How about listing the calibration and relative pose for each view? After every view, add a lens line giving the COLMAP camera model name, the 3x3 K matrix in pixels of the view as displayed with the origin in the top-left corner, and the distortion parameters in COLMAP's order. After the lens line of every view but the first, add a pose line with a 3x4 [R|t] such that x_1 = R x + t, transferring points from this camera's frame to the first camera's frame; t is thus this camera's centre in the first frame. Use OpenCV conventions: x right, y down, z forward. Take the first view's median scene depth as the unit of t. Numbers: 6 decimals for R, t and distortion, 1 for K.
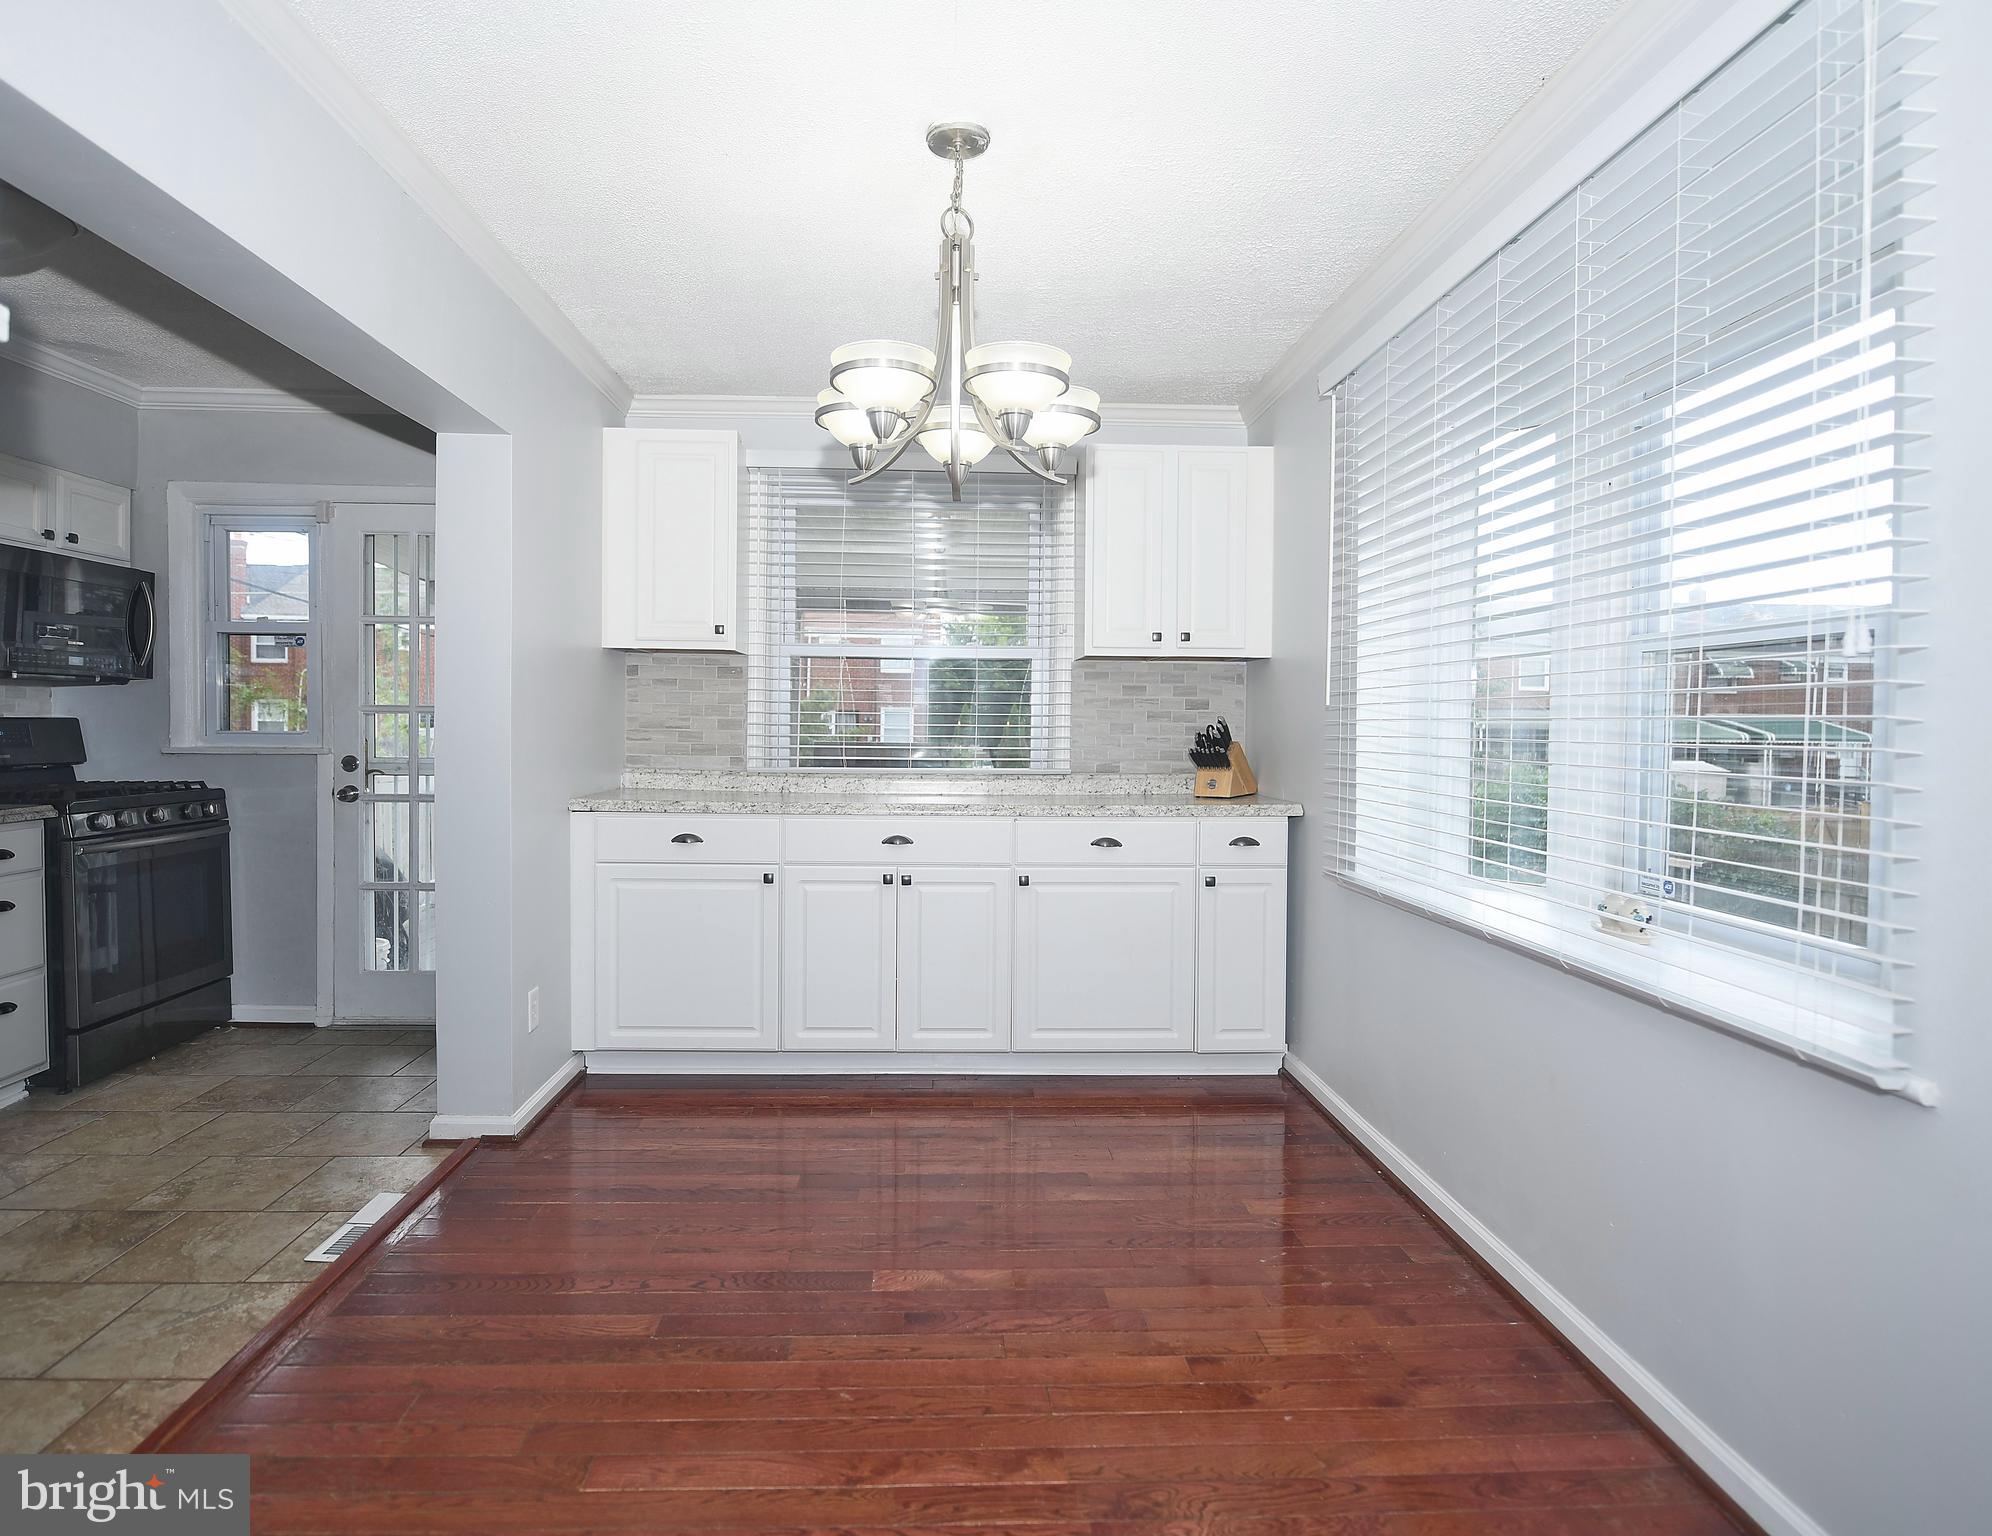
lens RADIAL K [[1081.2, 0, 958.9], [0, 1081.2, 759.9], [0, 0, 1]] dist [-0.001987, -0.006794]
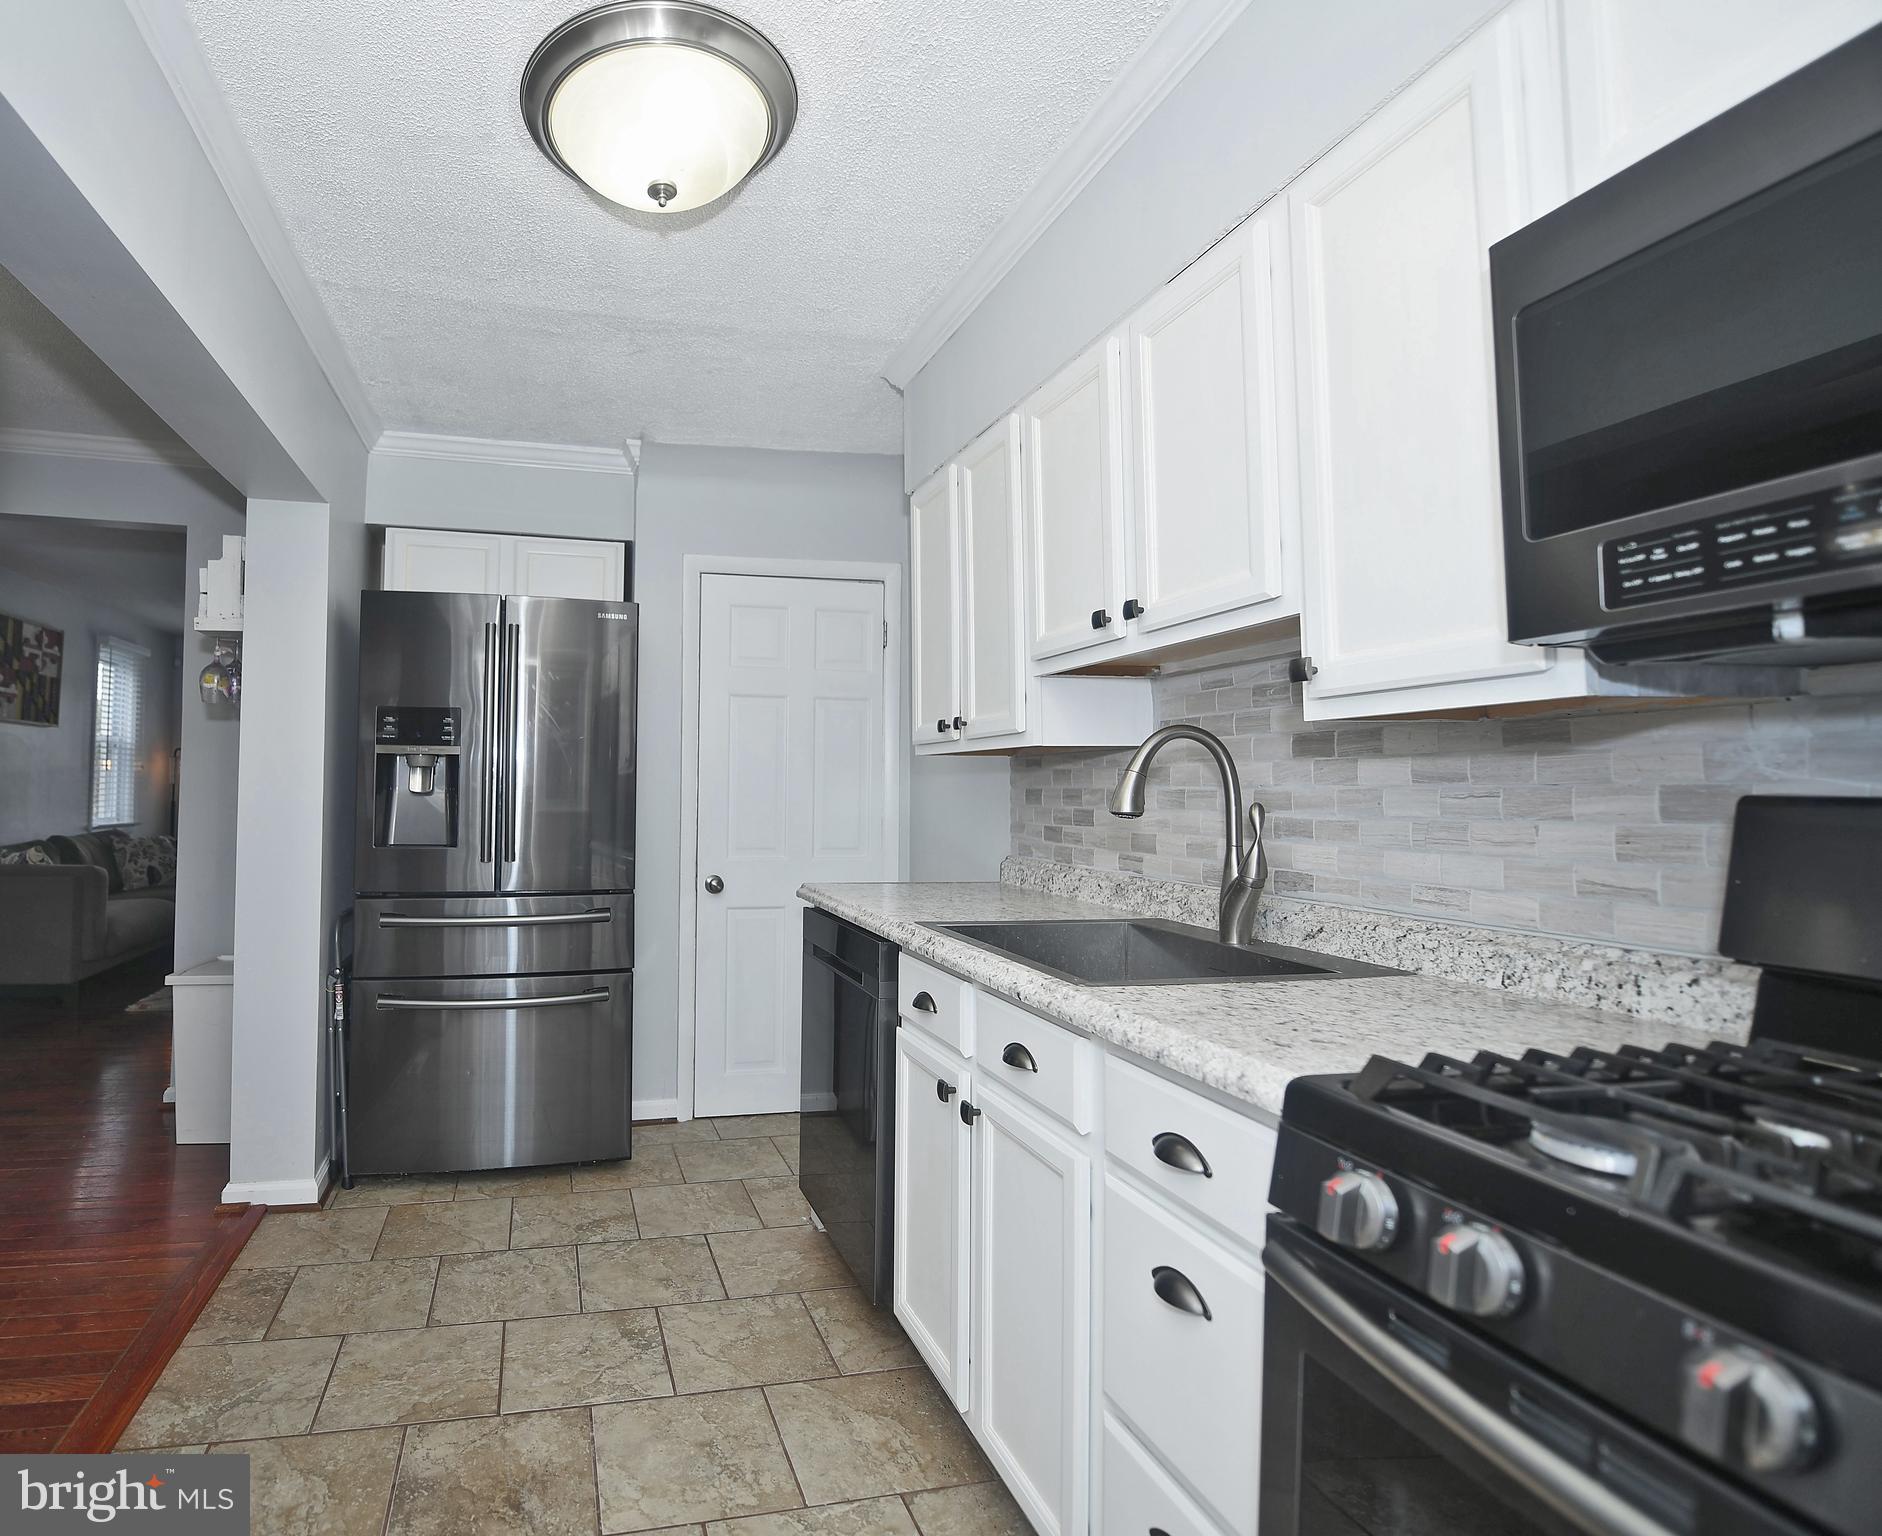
lens RADIAL K [[967.8, 0, 735.6], [0, 967.8, 761.2], [0, 0, 1]] dist [-0.016935, -0.000655]
pose [[-0.985729, -0.030056, -0.165635, -0.604911], [-0.030531, 0.999534, 0.000321, -0.040475], [0.165548, 0.005374, -0.986187, 1.171381]]
